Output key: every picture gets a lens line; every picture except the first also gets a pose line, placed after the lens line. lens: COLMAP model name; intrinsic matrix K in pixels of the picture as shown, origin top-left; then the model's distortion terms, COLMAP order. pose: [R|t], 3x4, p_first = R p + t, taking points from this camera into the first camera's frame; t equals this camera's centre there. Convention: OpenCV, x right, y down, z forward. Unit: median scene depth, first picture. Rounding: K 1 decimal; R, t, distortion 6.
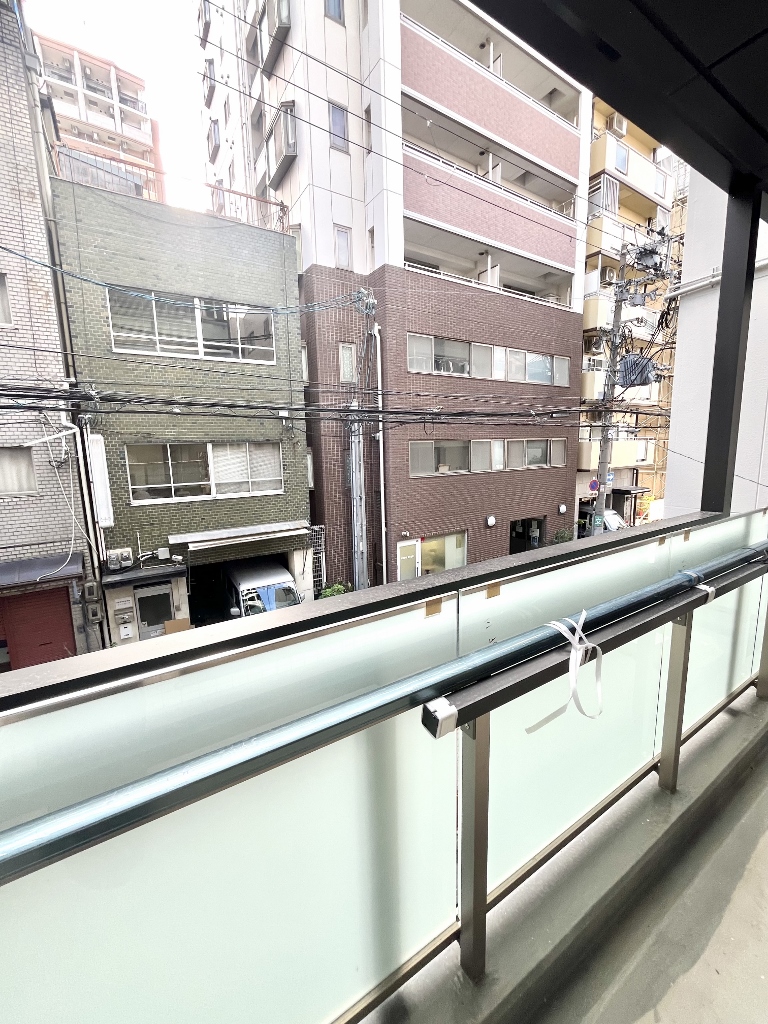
lens RADIAL K [[412.2, 0, 384.4], [0, 412.2, 511.2], [0, 0, 1]] dist [-0.002271, 0.000176]
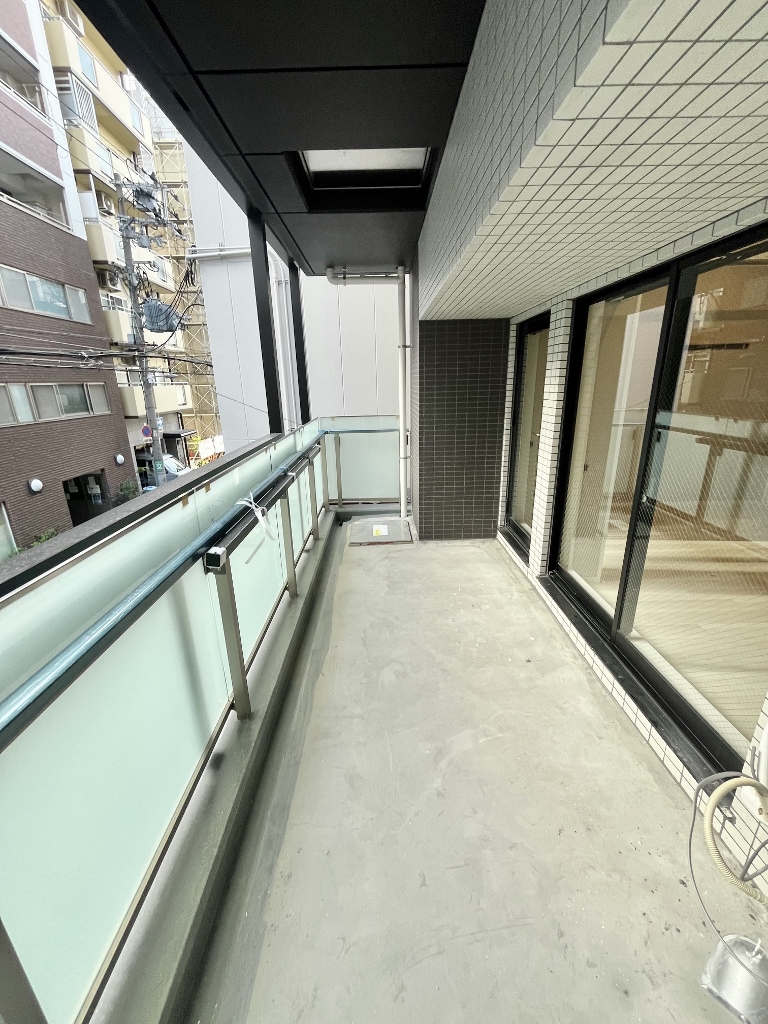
lens RADIAL K [[412.2, 0, 384.6], [0, 412.2, 511.4], [0, 0, 1]] dist [-0.002271, 0.000176]
pose [[0.524991, -0.242366, 0.815870, -0.102329], [0.137166, 0.970160, 0.199938, 0.009730], [-0.839982, 0.006944, 0.542569, -0.059907]]
